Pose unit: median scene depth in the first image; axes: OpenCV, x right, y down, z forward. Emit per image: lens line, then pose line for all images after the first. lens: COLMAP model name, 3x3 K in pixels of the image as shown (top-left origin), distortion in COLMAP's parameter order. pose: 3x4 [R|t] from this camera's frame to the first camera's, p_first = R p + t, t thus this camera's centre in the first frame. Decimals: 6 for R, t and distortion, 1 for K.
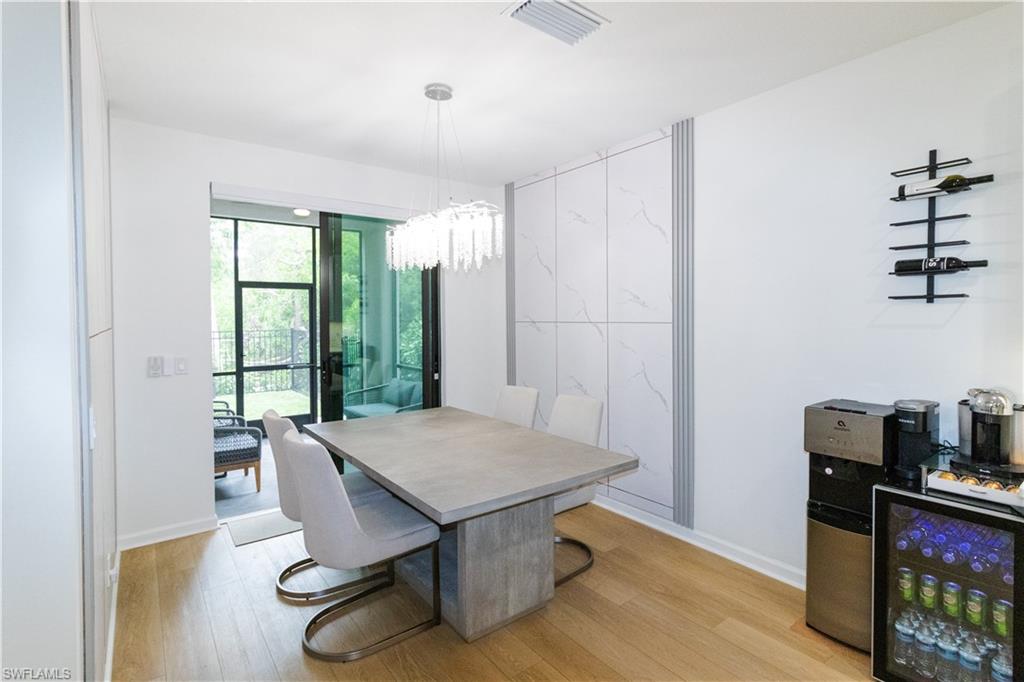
lens RADIAL K [[500.5, 0, 513.0], [0, 500.5, 328.4], [0, 0, 1]] dist [0.001377, 0.000961]
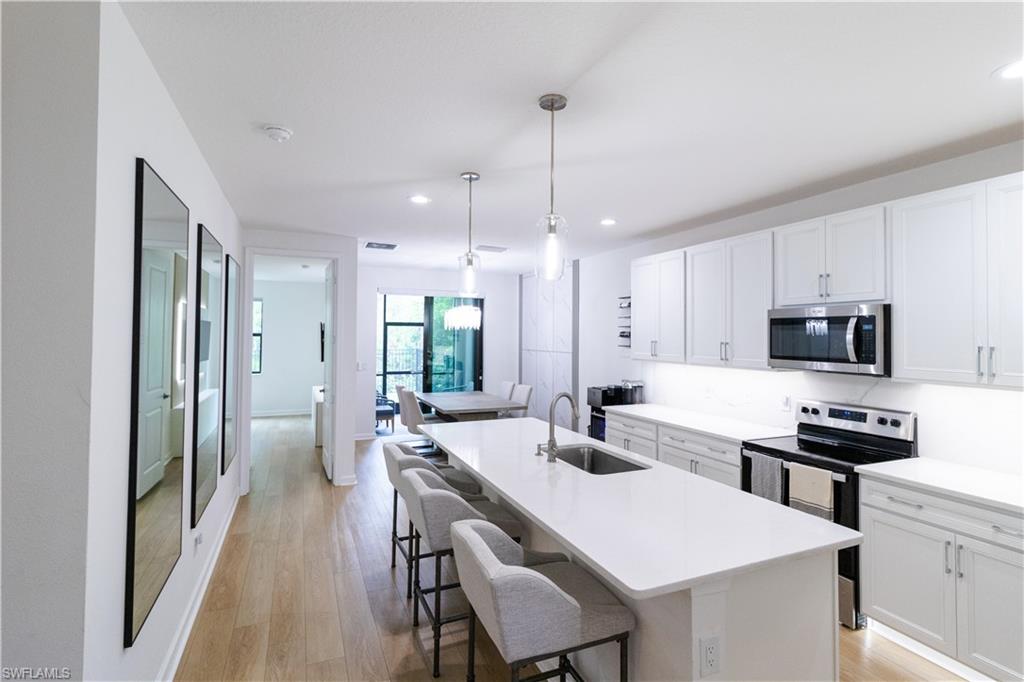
lens RADIAL K [[500.5, 0, 513.0], [0, 500.5, 328.4], [0, 0, 1]] dist [0.001377, 0.000961]
pose [[0.970767, 0.007743, -0.239898, 0.304703], [-0.016752, 0.999228, -0.035539, -0.018348], [0.239437, 0.038519, 0.970147, -0.591012]]
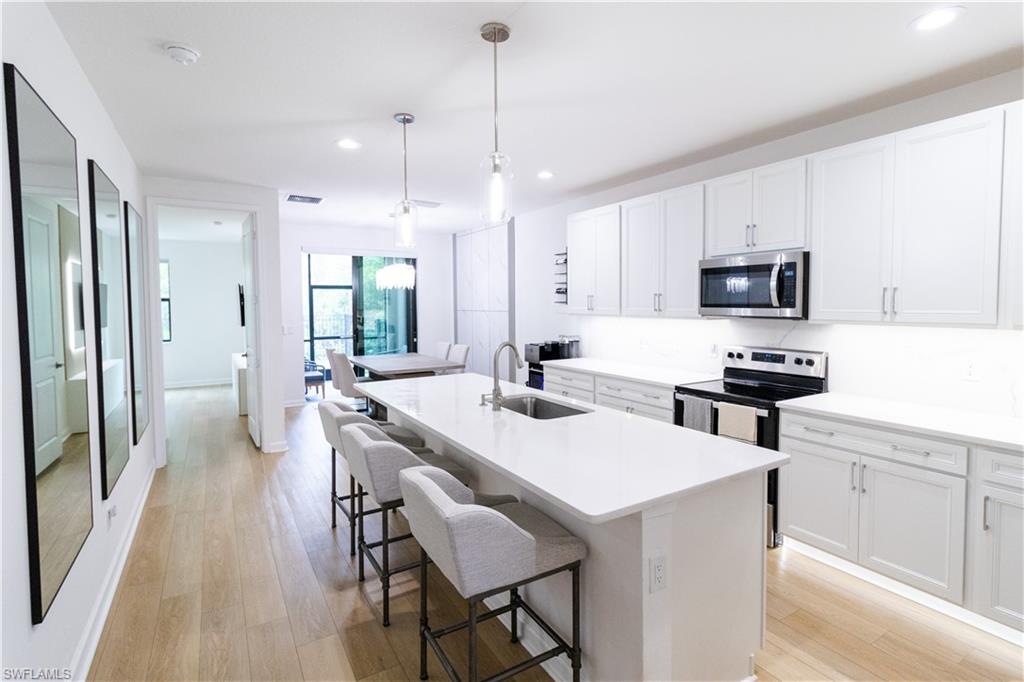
lens RADIAL K [[500.5, 0, 513.0], [0, 500.5, 328.4], [0, 0, 1]] dist [0.001377, 0.000961]
pose [[0.994578, 0.003321, -0.103944, 0.291349], [-0.000303, 0.999578, 0.029038, -0.000313], [0.103997, -0.028849, 0.994159, -0.583888]]
